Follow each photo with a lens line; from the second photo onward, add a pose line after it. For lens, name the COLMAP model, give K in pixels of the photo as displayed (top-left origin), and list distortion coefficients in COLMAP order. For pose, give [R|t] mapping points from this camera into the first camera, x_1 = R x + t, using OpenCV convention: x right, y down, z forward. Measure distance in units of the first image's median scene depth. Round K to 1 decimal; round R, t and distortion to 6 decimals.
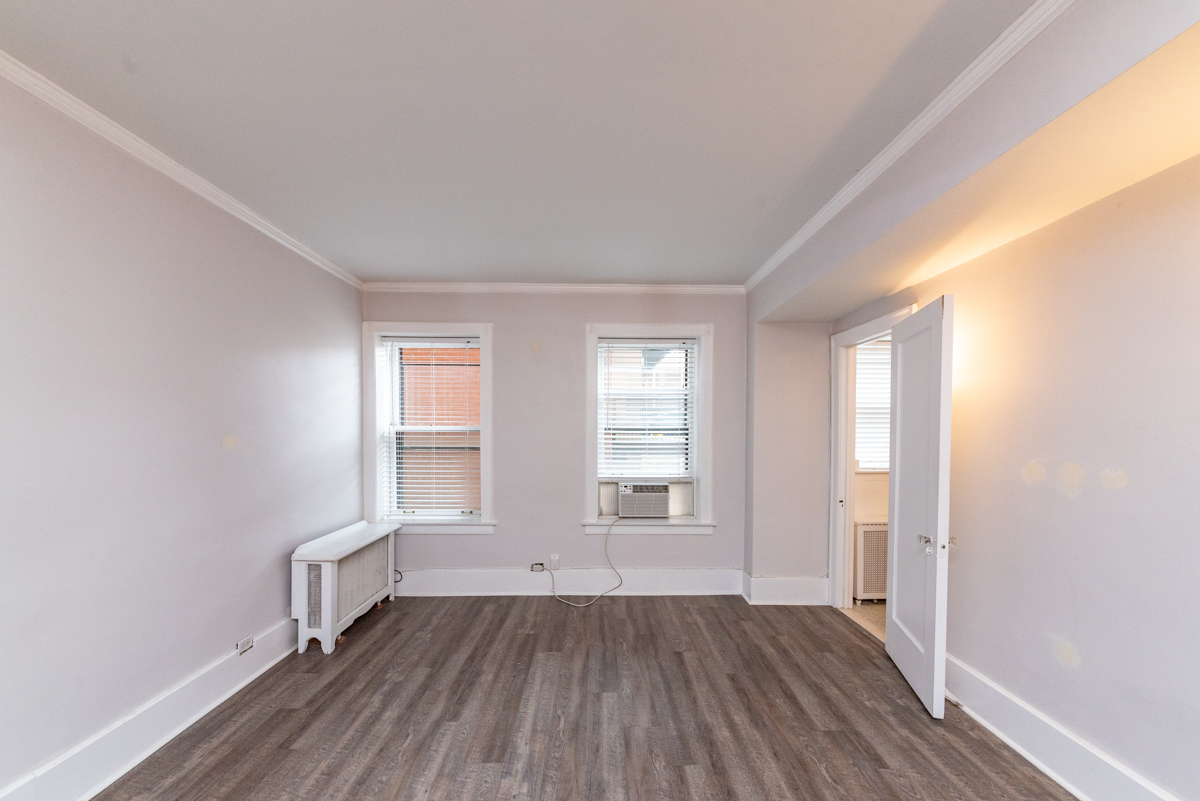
lens RADIAL K [[436.7, 0, 604.4], [0, 436.7, 436.7], [0, 0, 1]] dist [-0.002010, 0.000983]
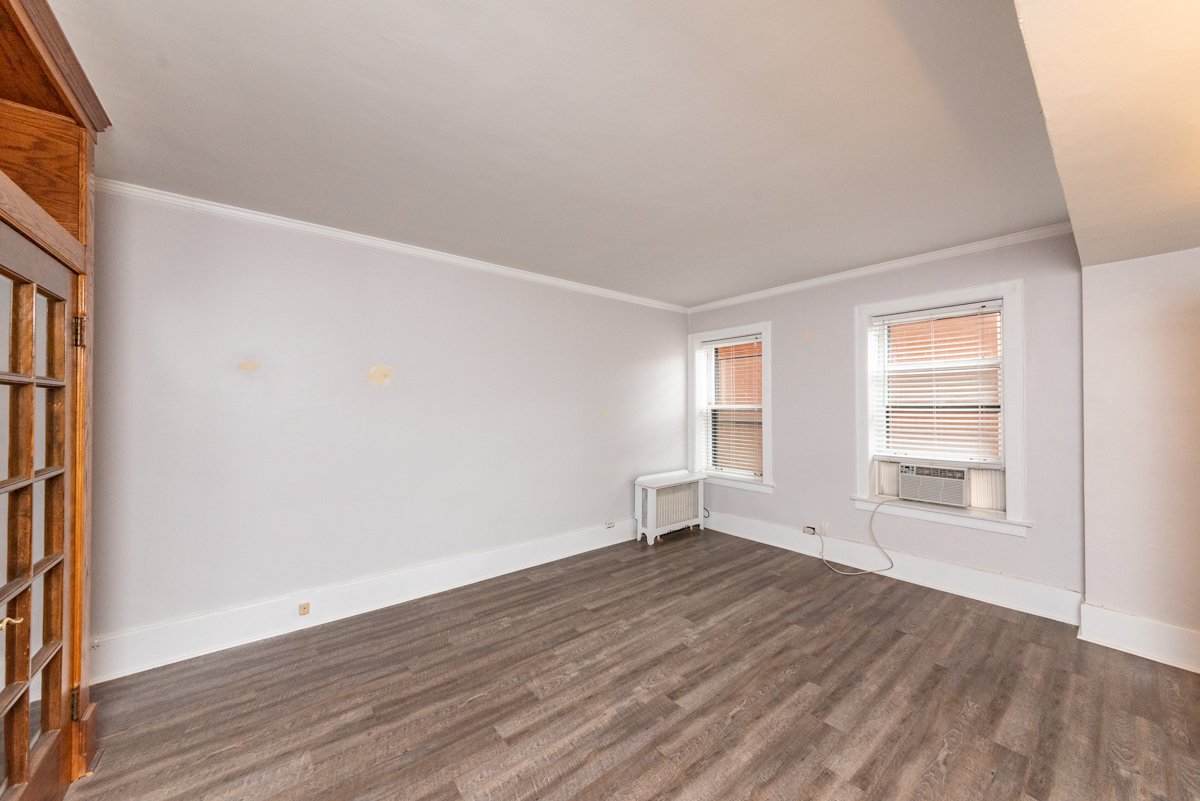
lens RADIAL K [[436.7, 0, 606.9], [0, 436.7, 400.2], [0, 0, 1]] dist [-0.002010, 0.000983]
pose [[0.620359, -0.015950, -0.784156, 0.478603], [-0.012074, 0.999481, -0.029882, 0.005790], [0.784225, 0.028006, 0.619844, -0.133092]]
